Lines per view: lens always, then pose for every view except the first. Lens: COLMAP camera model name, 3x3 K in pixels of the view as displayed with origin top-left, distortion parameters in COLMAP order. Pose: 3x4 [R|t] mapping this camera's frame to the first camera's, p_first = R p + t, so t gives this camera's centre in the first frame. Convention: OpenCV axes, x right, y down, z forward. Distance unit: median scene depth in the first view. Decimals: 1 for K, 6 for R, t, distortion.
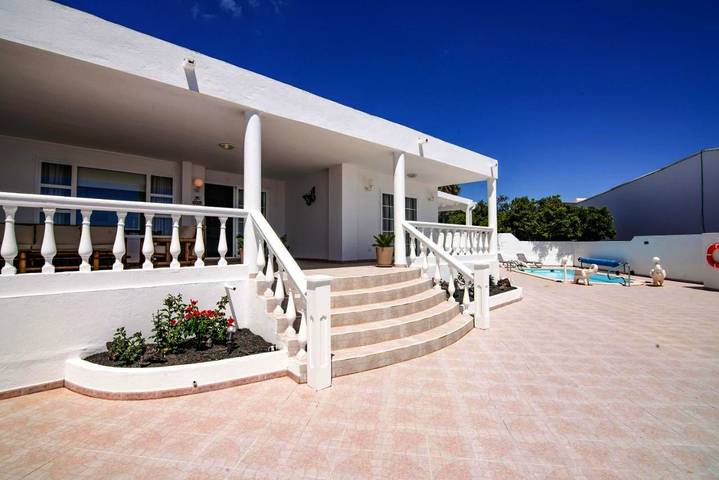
lens RADIAL K [[351.1, 0, 356.1], [0, 351.1, 239.4], [0, 0, 1]] dist [-0.033021, 0.004641]
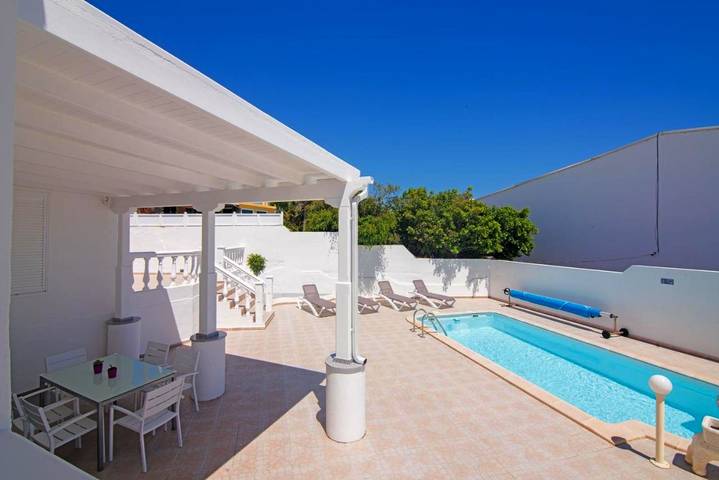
lens RADIAL K [[351.1, 0, 357.1], [0, 351.1, 240.0], [0, 0, 1]] dist [-0.033021, 0.004641]
pose [[0.927729, 0.007405, 0.373180, 0.142726], [-0.013279, 0.999825, 0.013175, -0.036119], [-0.373017, -0.017178, 0.927665, 0.472175]]
